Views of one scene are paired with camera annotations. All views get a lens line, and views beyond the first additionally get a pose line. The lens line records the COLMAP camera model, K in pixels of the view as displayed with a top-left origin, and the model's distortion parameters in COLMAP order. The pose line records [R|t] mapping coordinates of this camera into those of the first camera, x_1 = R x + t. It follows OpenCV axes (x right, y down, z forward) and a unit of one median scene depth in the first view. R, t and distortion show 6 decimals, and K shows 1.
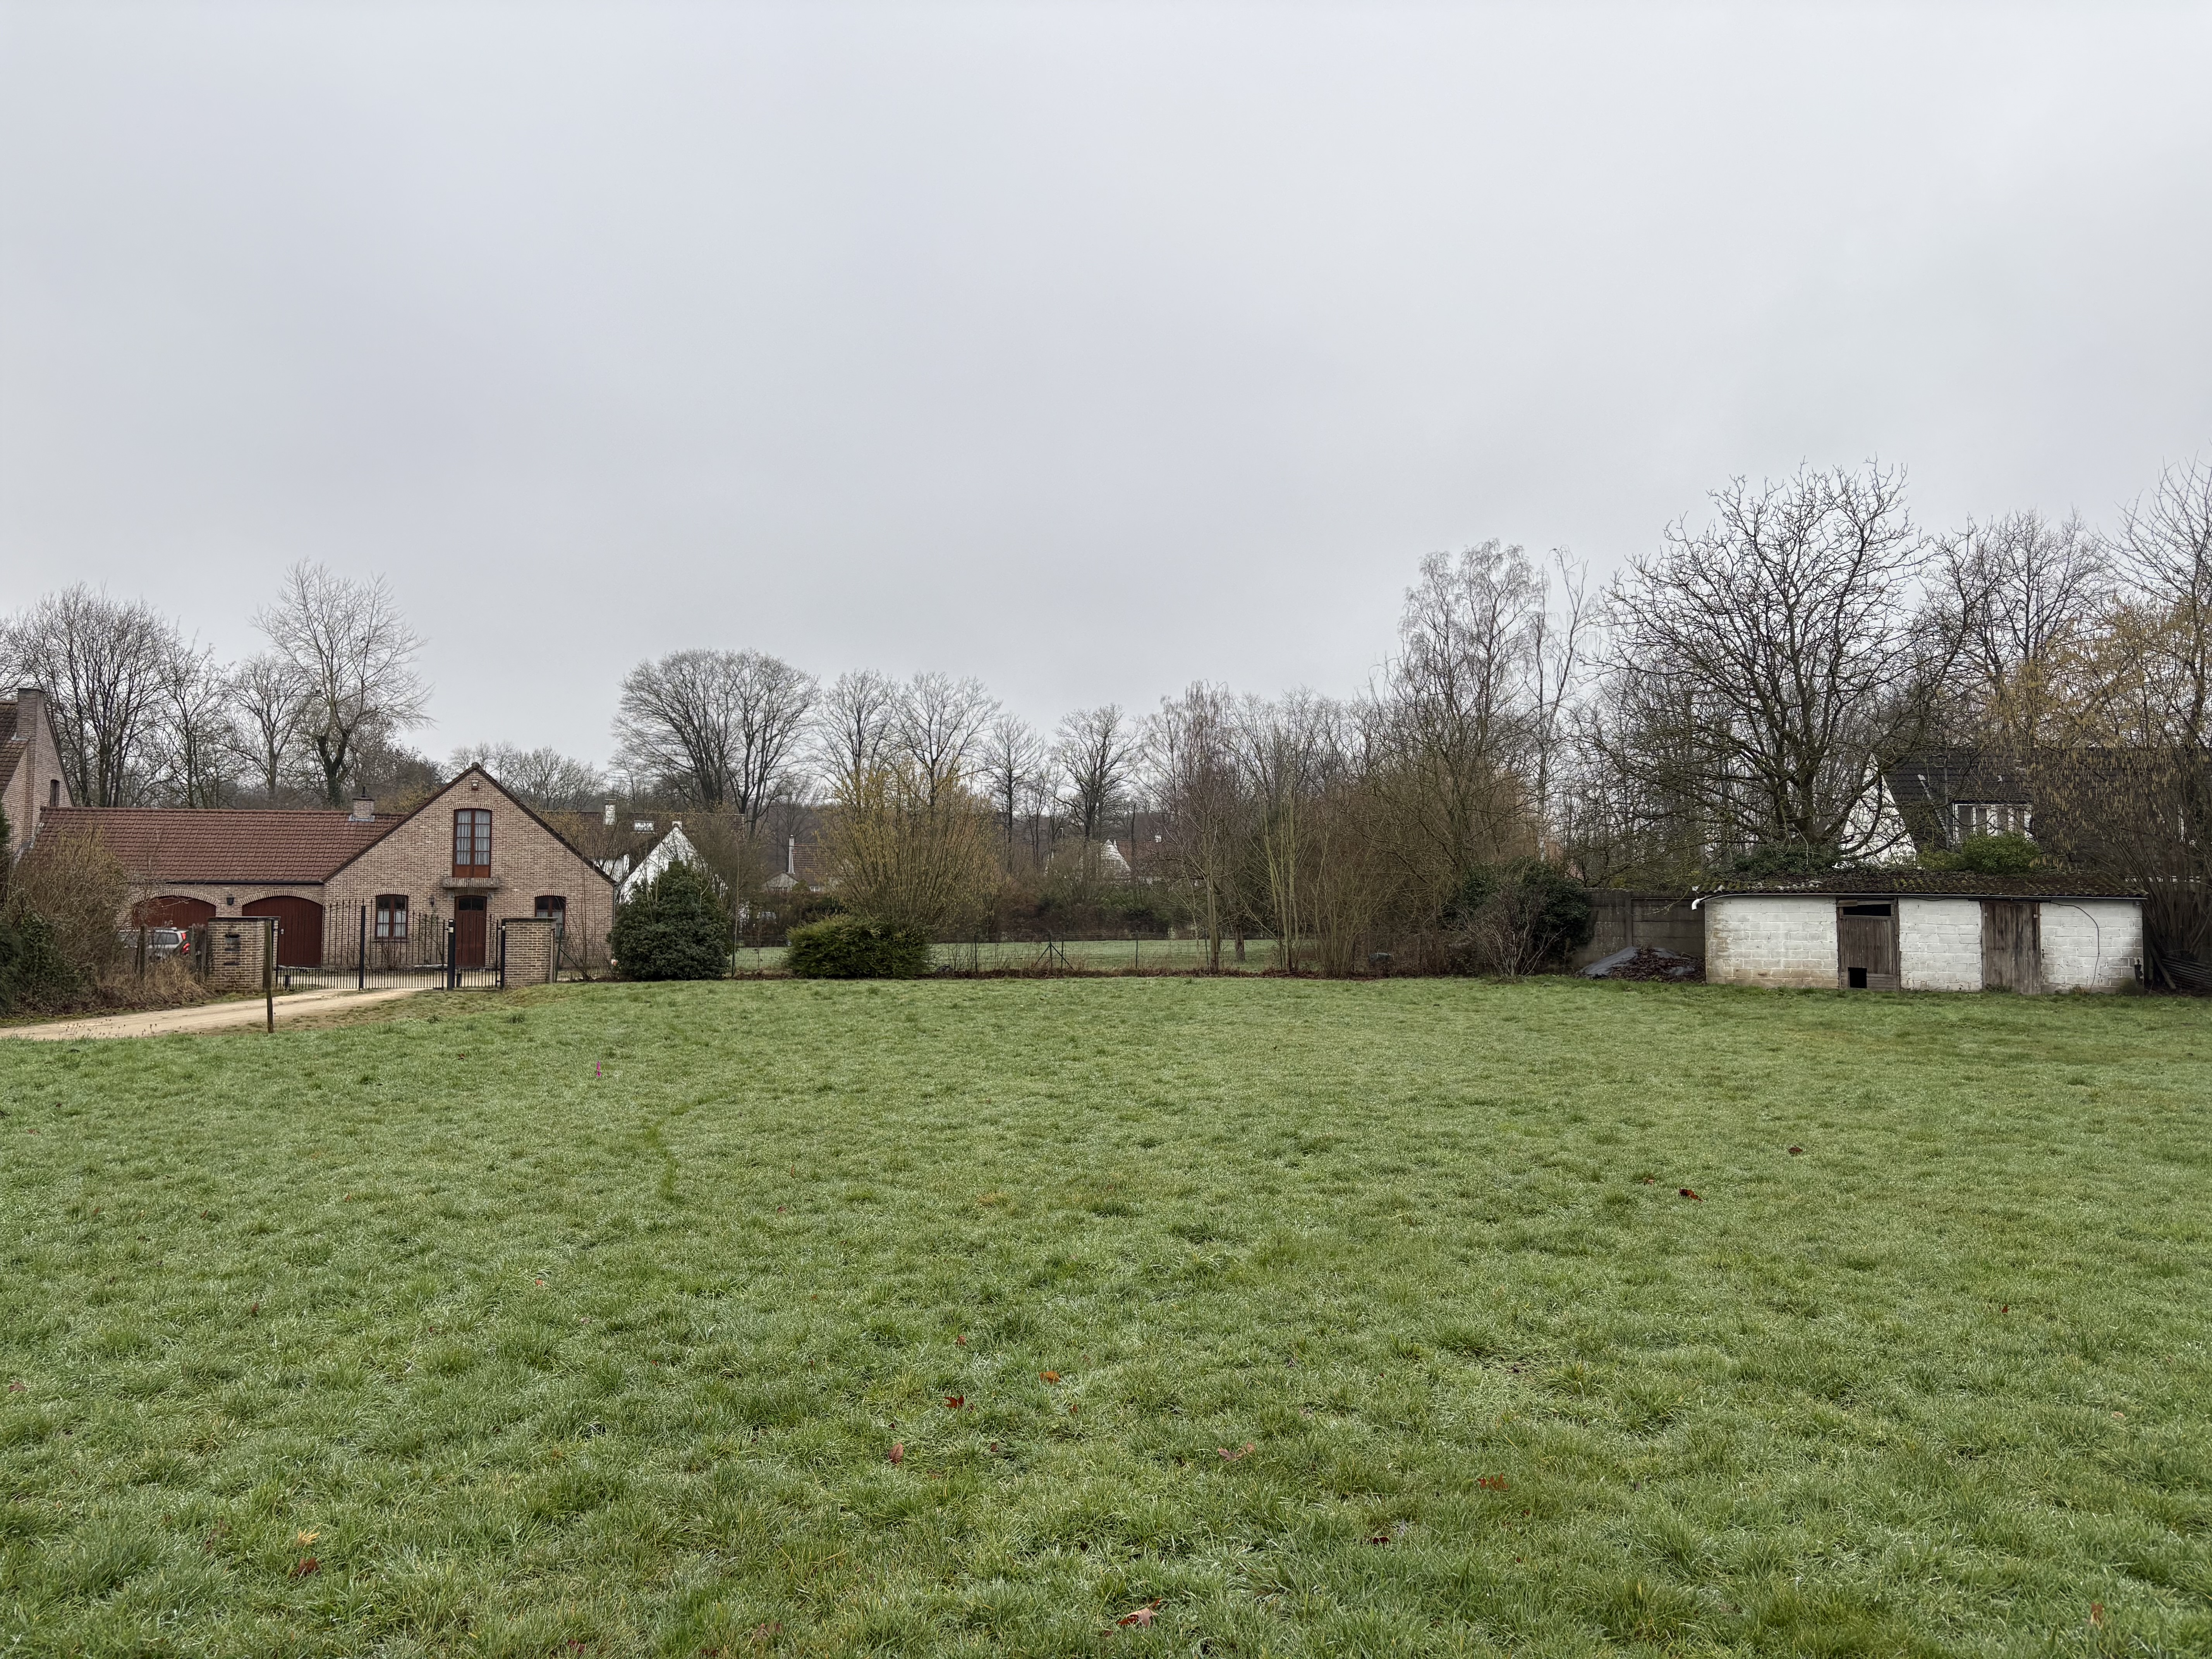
lens RADIAL K [[1670.7, 0, 1123.5], [0, 1670.7, 800.6], [0, 0, 1]] dist [0.077789, -0.099996]
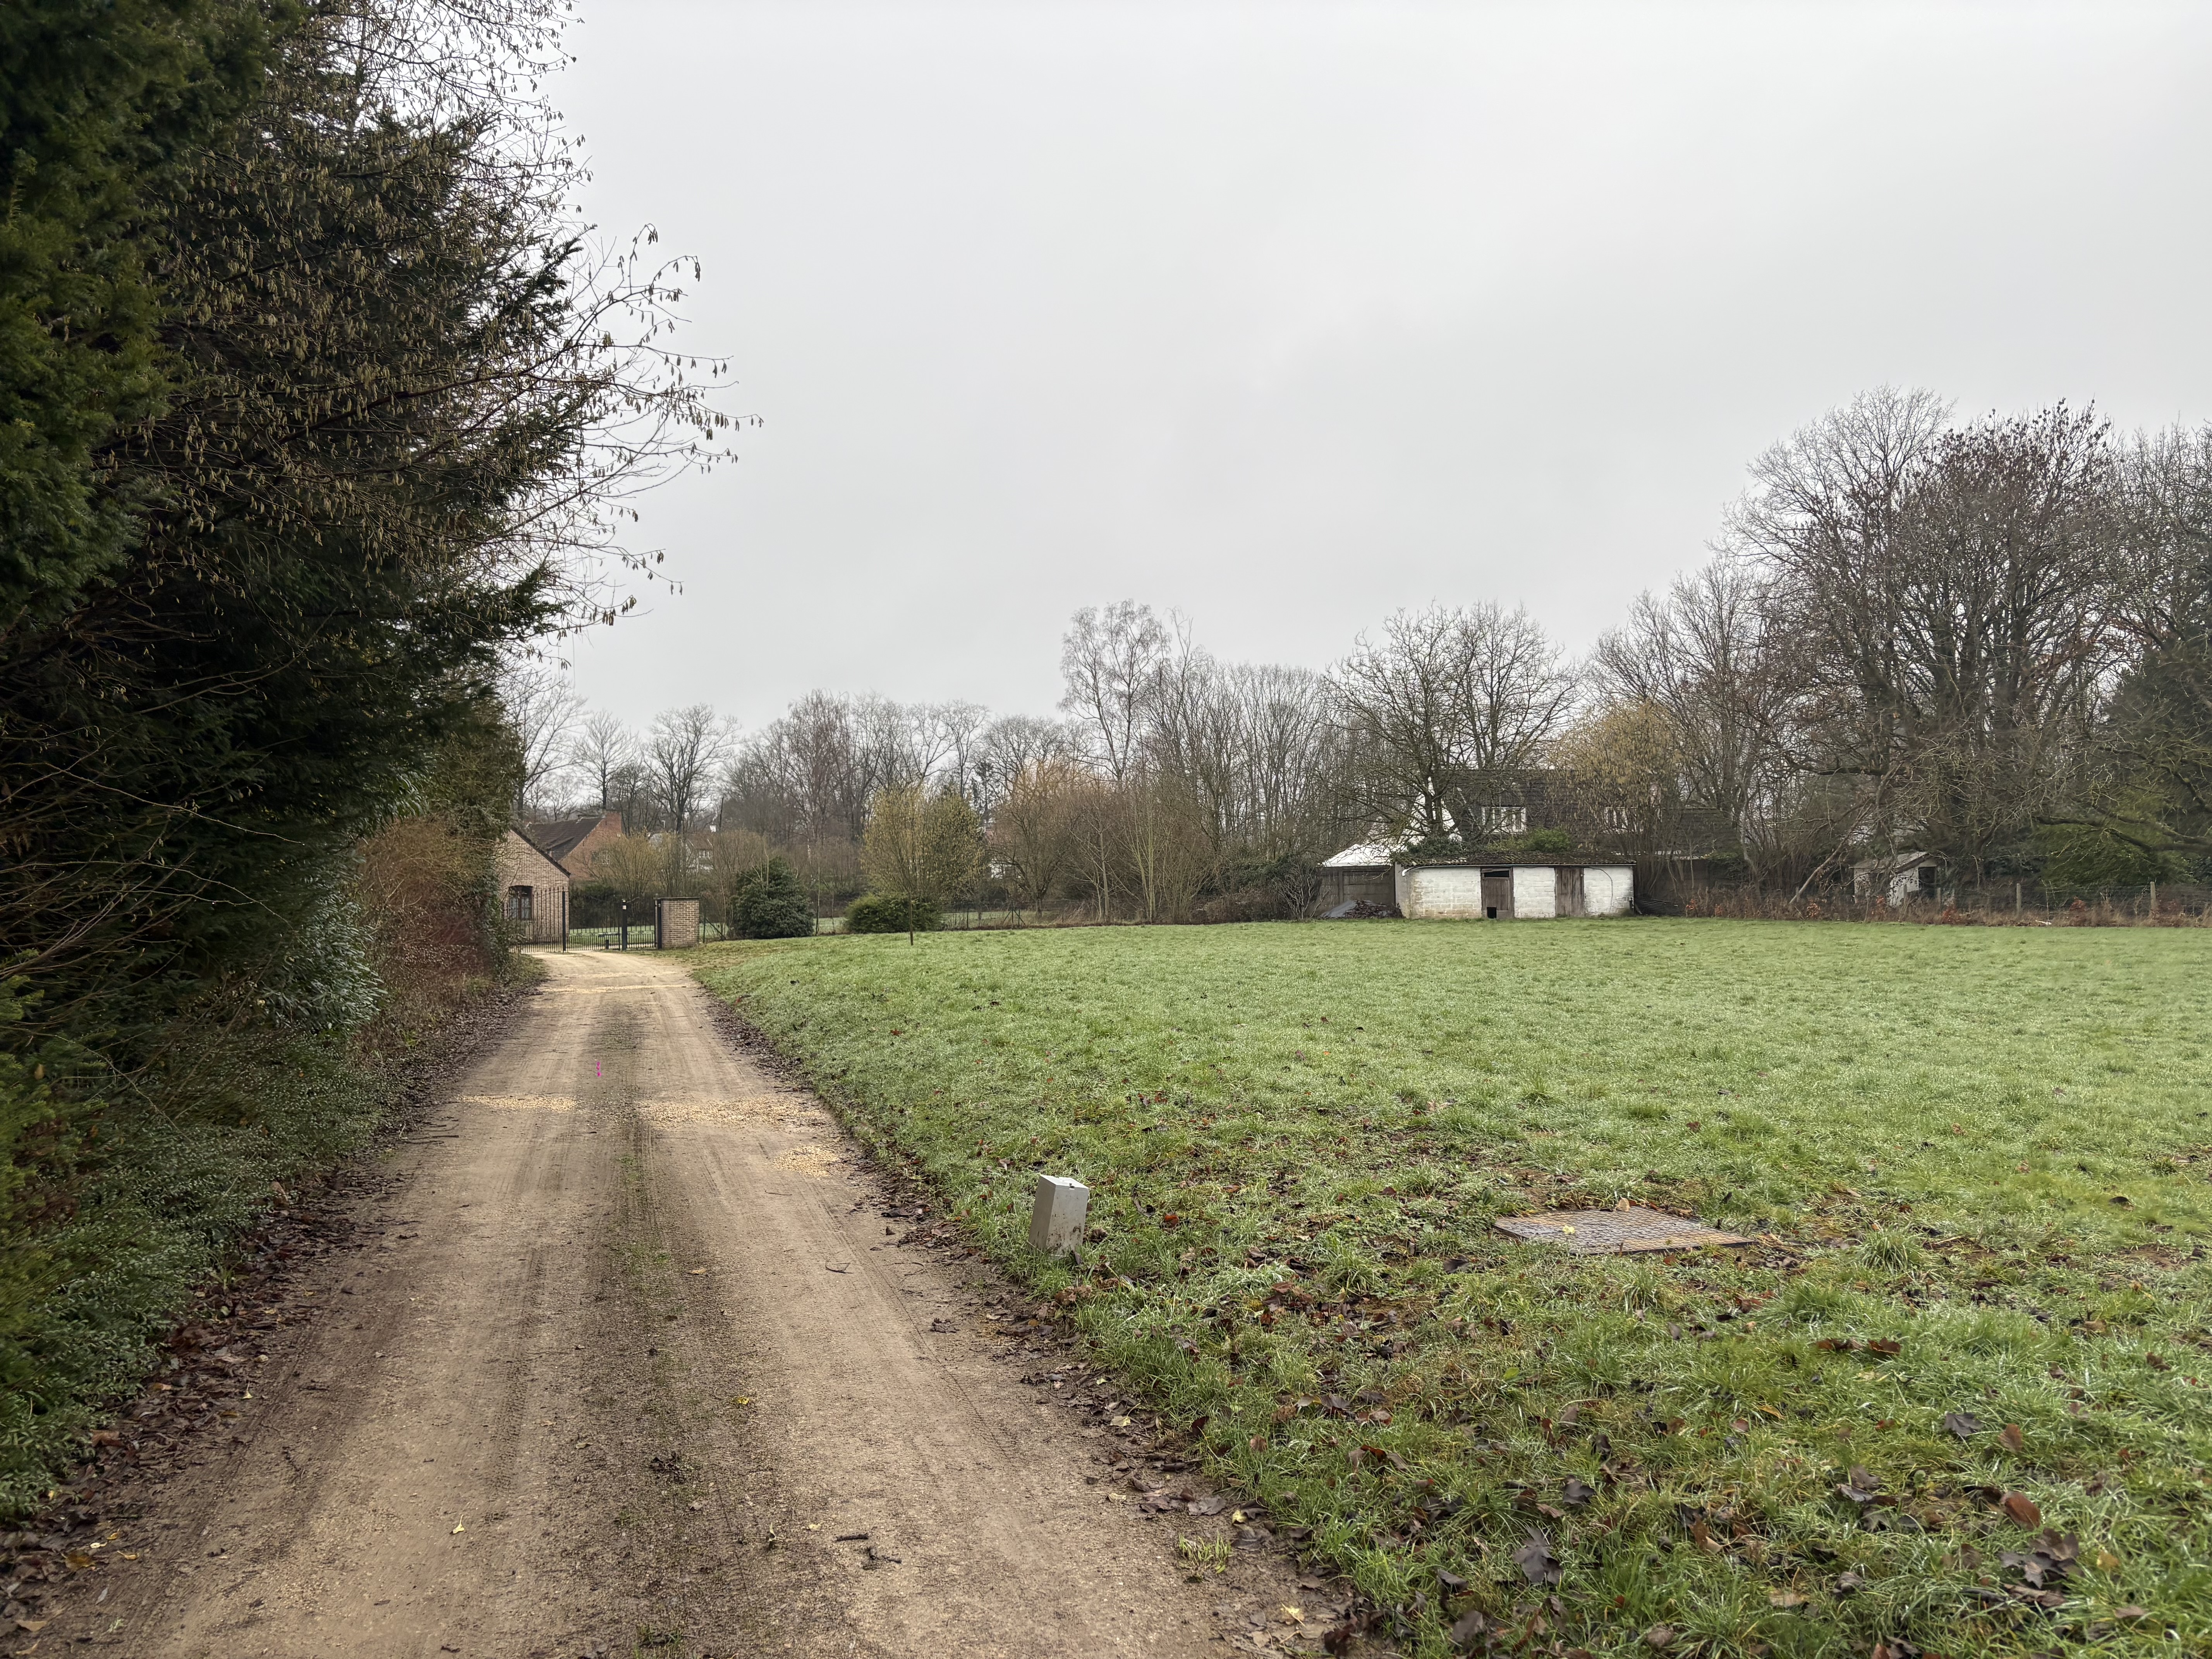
lens RADIAL K [[1673.9, 0, 1106.0], [0, 1673.9, 829.5], [0, 0, 1]] dist [0.087302, -0.097992]
pose [[0.943416, -0.010353, 0.331451, -0.433256], [0.000816, 0.999582, 0.028901, -0.027335], [-0.331611, -0.026995, 0.943030, -0.431820]]
